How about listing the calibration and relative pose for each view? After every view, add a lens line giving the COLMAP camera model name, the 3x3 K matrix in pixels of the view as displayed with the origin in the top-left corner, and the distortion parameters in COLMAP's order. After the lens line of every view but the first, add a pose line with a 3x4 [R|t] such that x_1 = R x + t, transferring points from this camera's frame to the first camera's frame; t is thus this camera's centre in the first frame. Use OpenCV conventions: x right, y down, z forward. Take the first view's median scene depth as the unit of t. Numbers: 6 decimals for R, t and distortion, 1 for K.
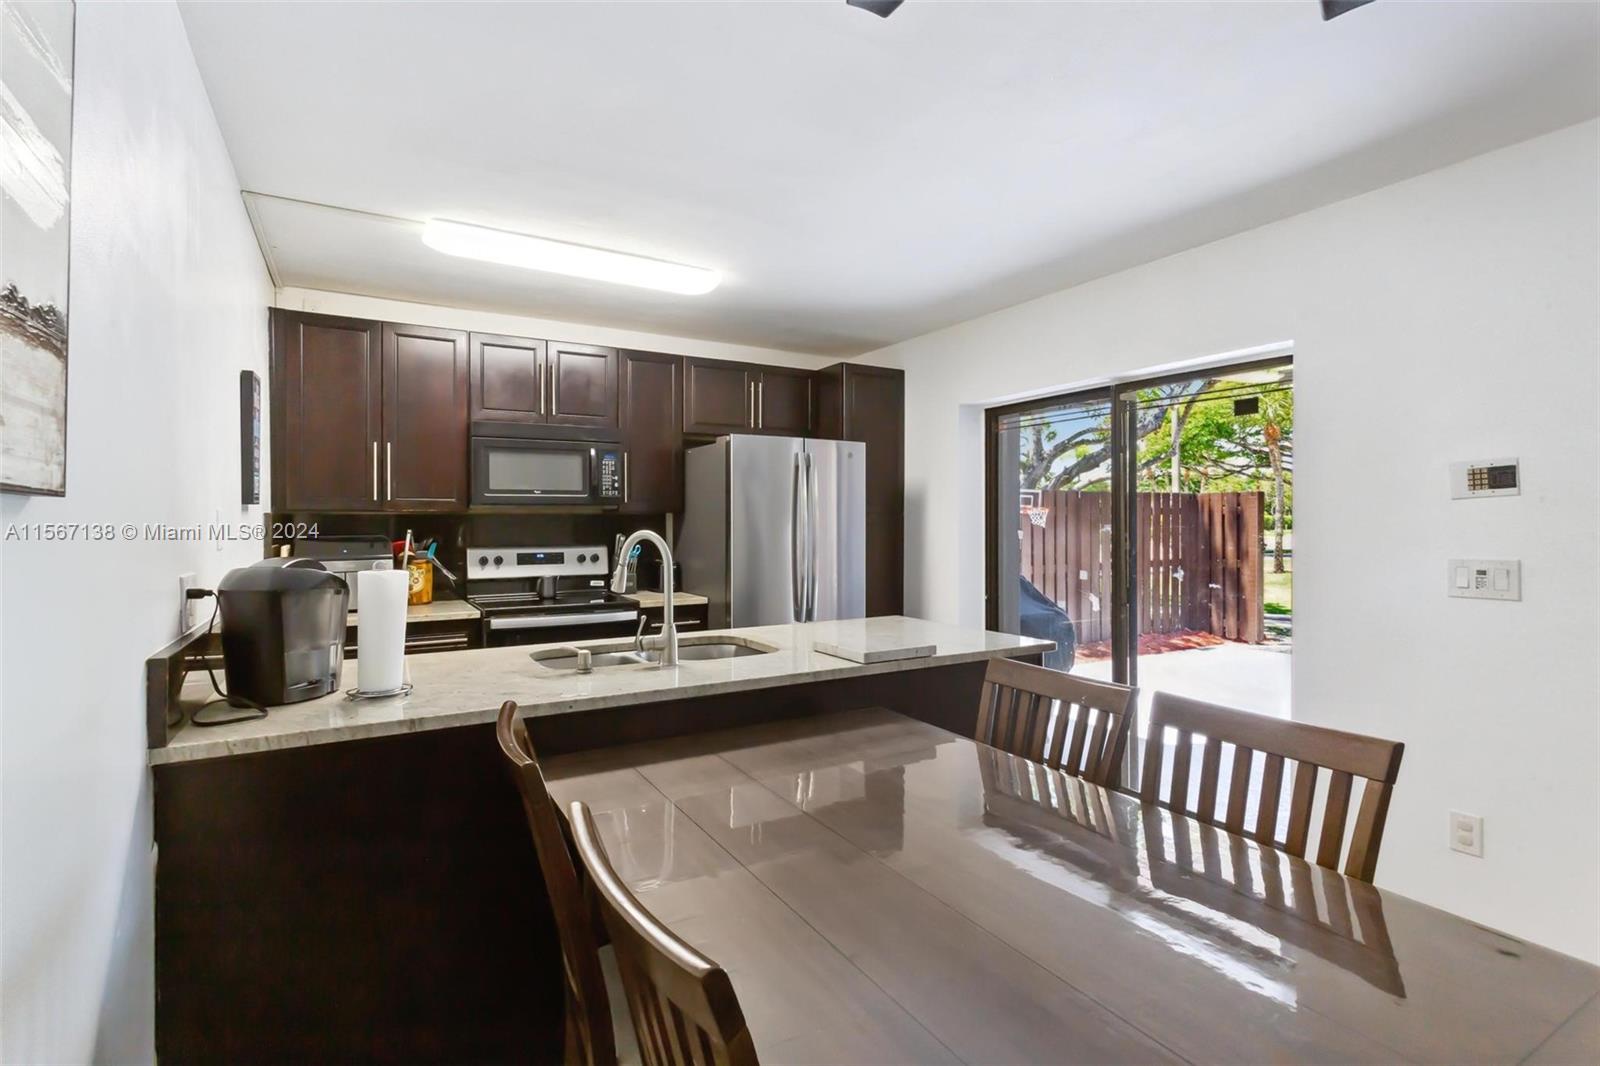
lens RADIAL K [[769.9, 0, 801.5], [0, 769.9, 517.7], [0, 0, 1]] dist [0.002667, 0.000404]
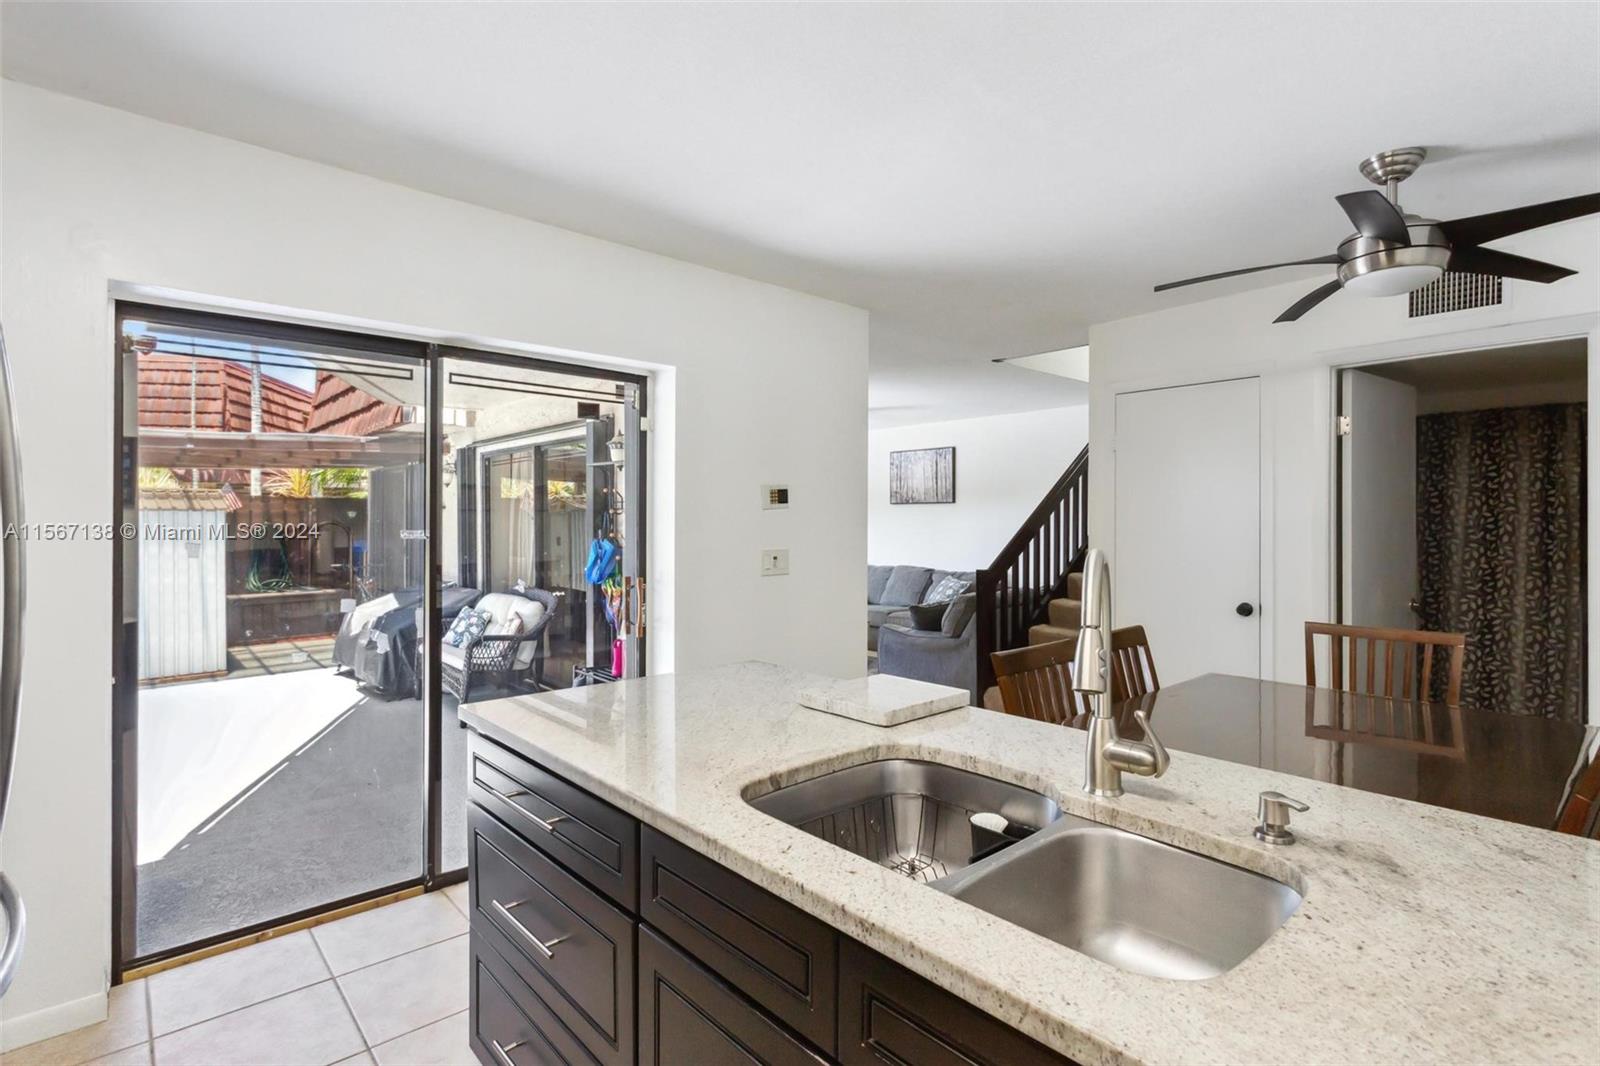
lens RADIAL K [[769.9, 0, 801.5], [0, 769.9, 517.7], [0, 0, 1]] dist [0.002667, 0.000404]
pose [[-0.200508, 0.000842, 0.979692, -0.631501], [-0.004480, 0.999988, -0.001777, -0.006099], [-0.979682, -0.004746, -0.200502, 1.256963]]
